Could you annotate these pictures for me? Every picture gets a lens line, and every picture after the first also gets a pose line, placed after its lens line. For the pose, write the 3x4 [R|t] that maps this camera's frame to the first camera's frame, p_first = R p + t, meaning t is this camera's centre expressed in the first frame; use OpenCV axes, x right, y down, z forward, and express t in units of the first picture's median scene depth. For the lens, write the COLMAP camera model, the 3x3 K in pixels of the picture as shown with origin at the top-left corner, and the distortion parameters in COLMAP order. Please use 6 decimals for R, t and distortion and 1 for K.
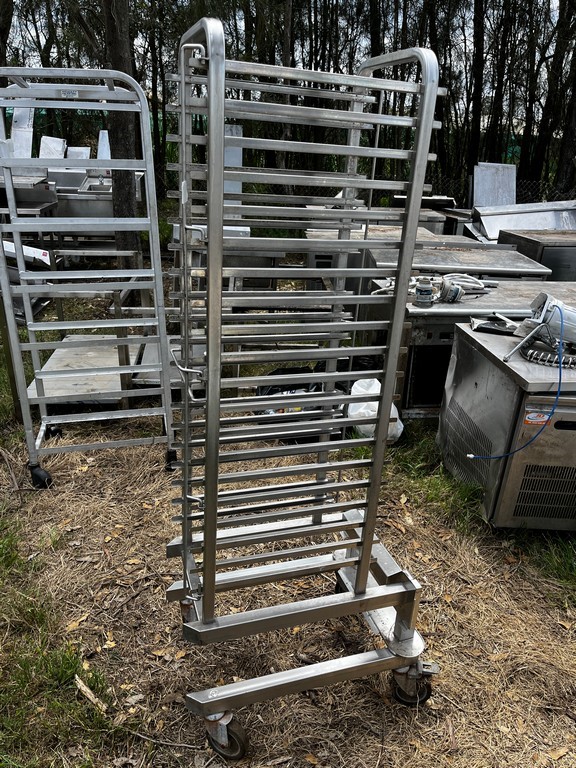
lens RADIAL K [[528.1, 0, 284.8], [0, 528.1, 384.9], [0, 0, 1]] dist [0.049861, -0.074867]
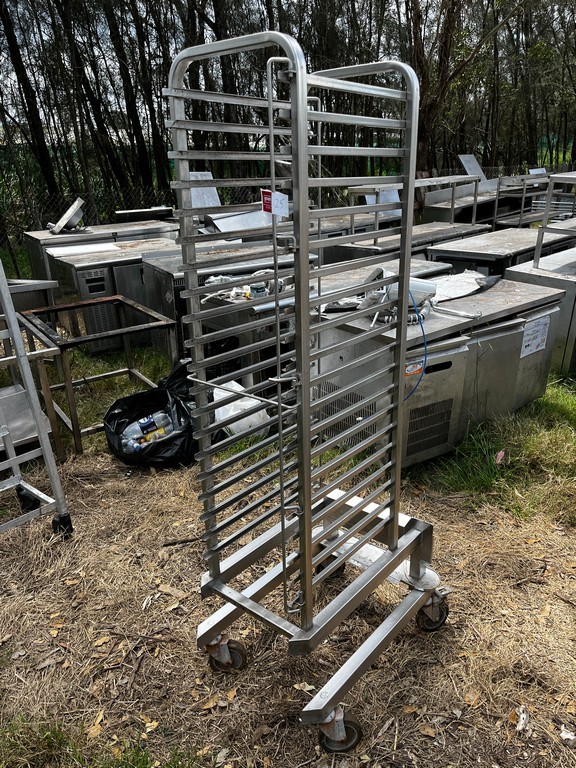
lens RADIAL K [[528.1, 0, 284.8], [0, 528.1, 384.9], [0, 0, 1]] dist [0.049861, -0.074867]
pose [[0.864194, -0.259070, 0.431338, -0.376169], [0.268053, 0.962529, 0.041065, -0.037577], [-0.425813, 0.080133, 0.901256, 0.060073]]
